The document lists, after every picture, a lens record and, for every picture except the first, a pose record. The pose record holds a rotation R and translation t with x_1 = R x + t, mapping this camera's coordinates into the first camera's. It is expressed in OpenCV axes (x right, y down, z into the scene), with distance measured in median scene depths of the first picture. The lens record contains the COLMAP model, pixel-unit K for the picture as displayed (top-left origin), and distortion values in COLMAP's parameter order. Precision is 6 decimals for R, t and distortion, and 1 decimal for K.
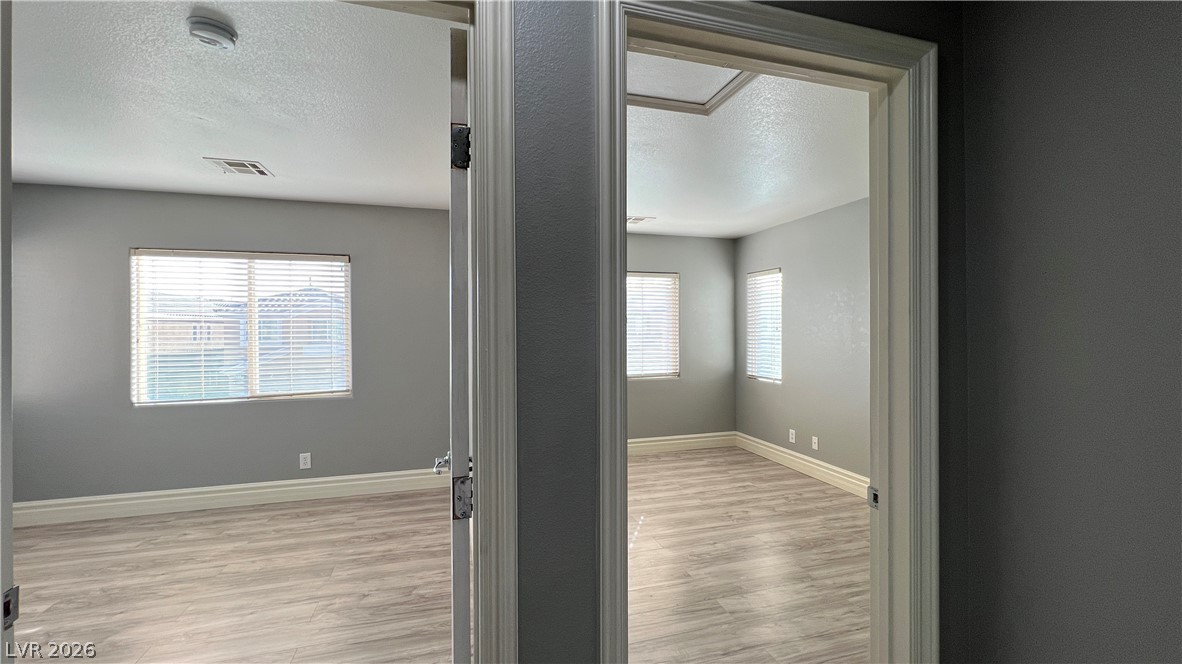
lens RADIAL K [[473.3, 0, 587.4], [0, 473.3, 328.7], [0, 0, 1]] dist [-0.002033, 0.000066]
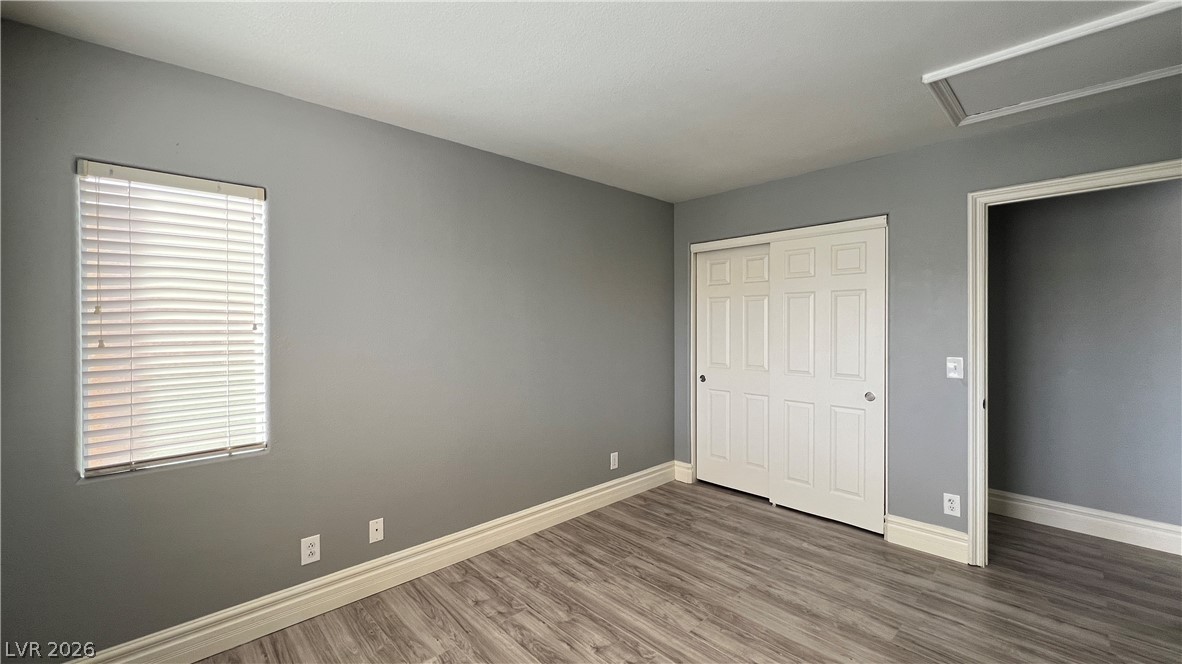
lens RADIAL K [[473.3, 0, 587.4], [0, 473.3, 328.7], [0, 0, 1]] dist [-0.002033, 0.000066]
pose [[-0.453534, -0.008224, 0.891201, -0.148287], [0.003754, 0.999931, 0.011138, -0.003313], [-0.891231, 0.008397, -0.453472, 1.172430]]
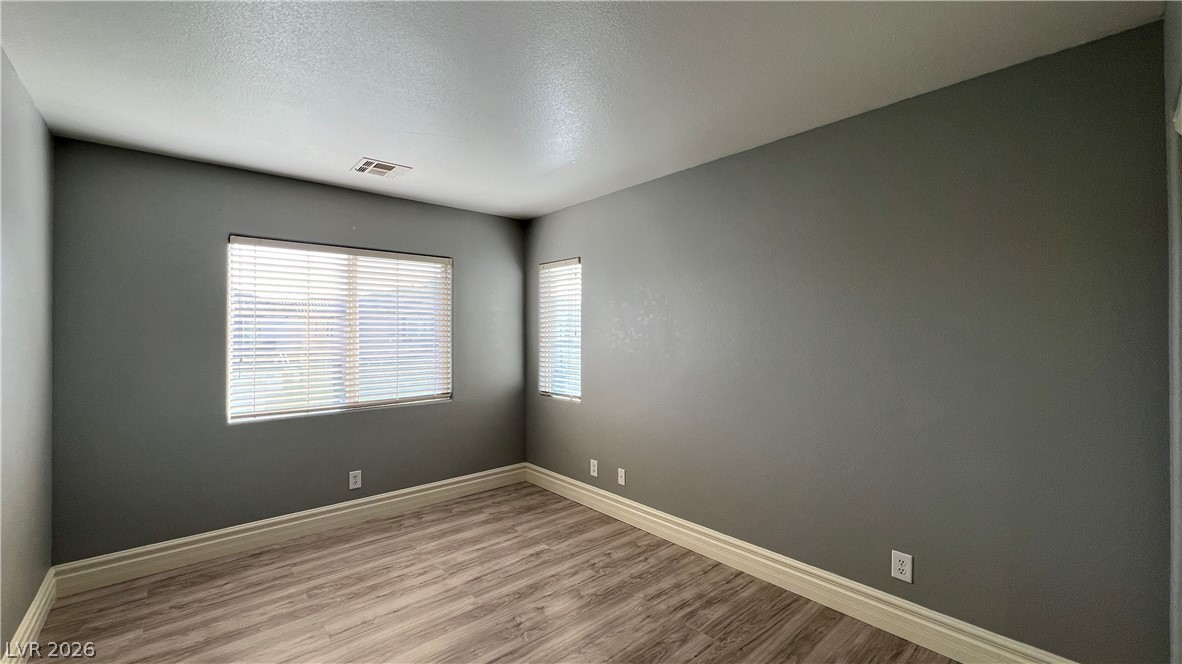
lens RADIAL K [[473.3, 0, 587.4], [0, 473.3, 328.7], [0, 0, 1]] dist [-0.002033, 0.000066]
pose [[0.906368, 0.004972, 0.422460, 0.103328], [-0.001005, 0.999953, -0.009612, -0.000389], [-0.422488, 0.008287, 0.906331, 0.339919]]
